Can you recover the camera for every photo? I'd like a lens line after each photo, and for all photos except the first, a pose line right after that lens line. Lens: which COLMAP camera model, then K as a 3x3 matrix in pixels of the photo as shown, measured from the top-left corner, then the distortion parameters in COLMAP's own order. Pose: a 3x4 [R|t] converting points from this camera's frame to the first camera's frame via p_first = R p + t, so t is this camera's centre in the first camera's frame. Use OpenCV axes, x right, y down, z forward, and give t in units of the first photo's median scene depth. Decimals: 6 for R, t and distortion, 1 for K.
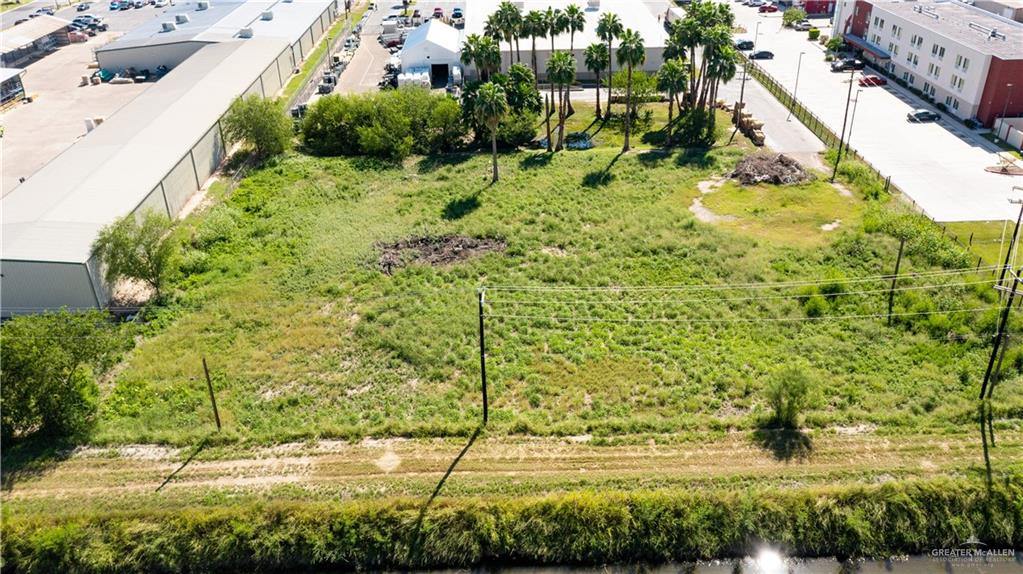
lens RADIAL K [[817.0, 0, 514.9], [0, 817.0, 284.5], [0, 0, 1]] dist [0.000208, 0.003742]
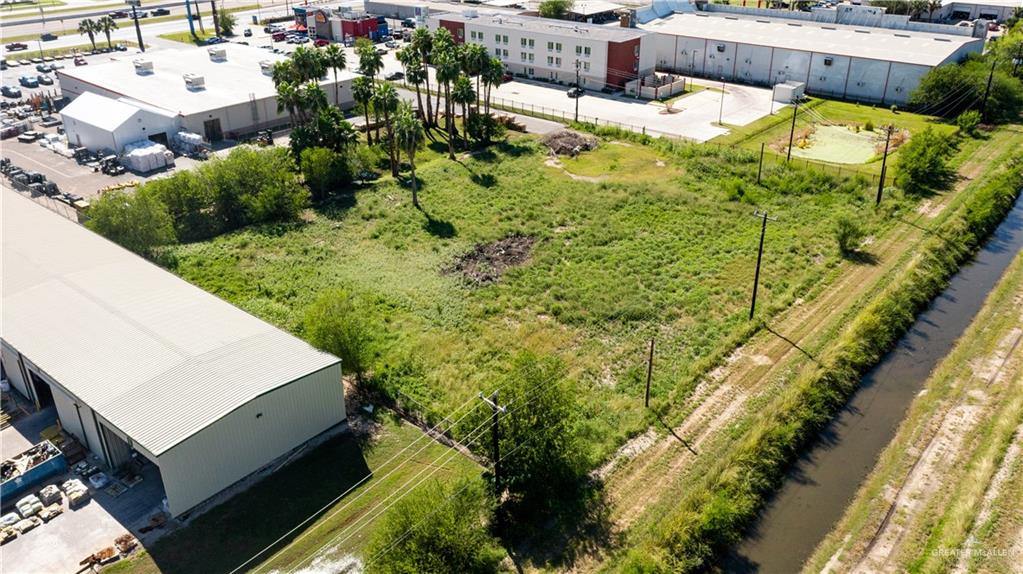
lens RADIAL K [[817.0, 0, 514.9], [0, 817.0, 284.5], [0, 0, 1]] dist [0.000208, 0.003742]
pose [[0.664148, -0.318401, 0.676409, -0.867779], [0.353953, 0.930861, 0.090641, -0.102868], [-0.658503, 0.179217, 0.730928, 0.205837]]
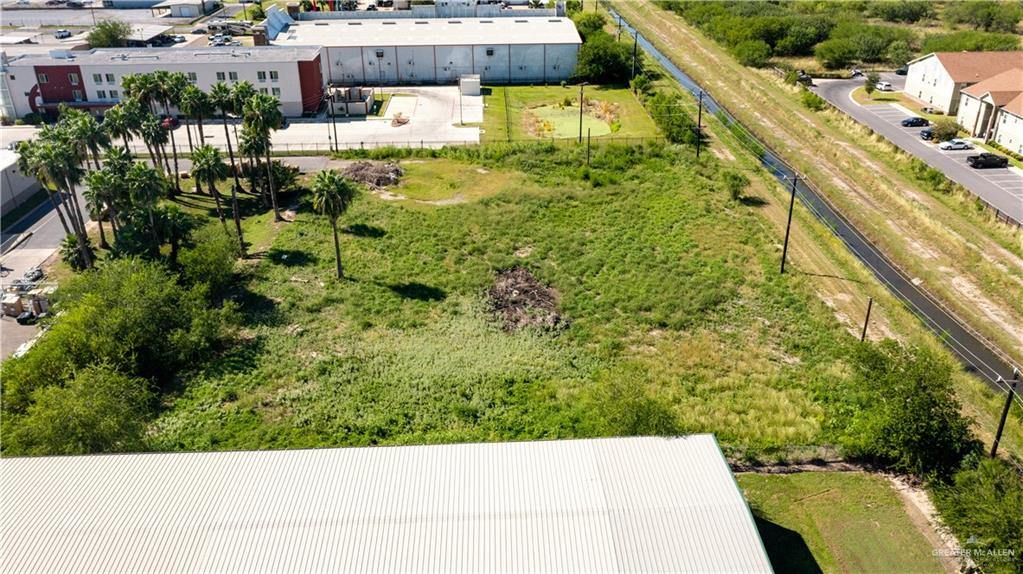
lens RADIAL K [[817.0, 0, 514.9], [0, 817.0, 284.5], [0, 0, 1]] dist [0.000208, 0.003742]
pose [[-0.012965, -0.428001, 0.903685, -1.028711], [0.489302, 0.785447, 0.379021, -0.455849], [-0.872018, 0.447089, 0.199239, 0.848206]]
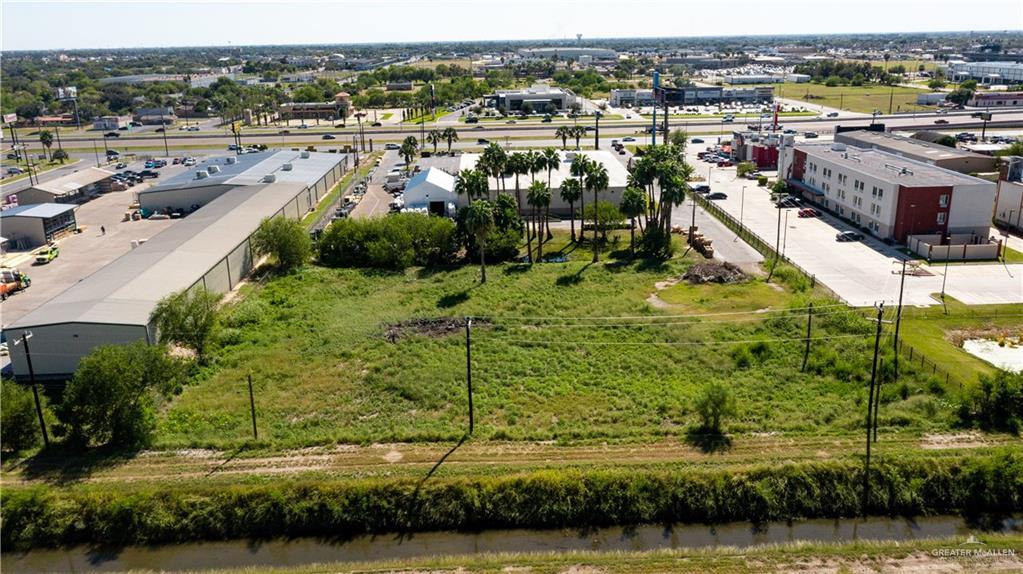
lens RADIAL K [[817.0, 0, 514.9], [0, 817.0, 284.5], [0, 0, 1]] dist [0.000208, 0.003742]
pose [[0.999963, -0.003389, 0.007872, 0.015670], [0.004954, 0.978064, -0.208247, 0.153953], [-0.006993, 0.208279, 0.978045, -0.192039]]
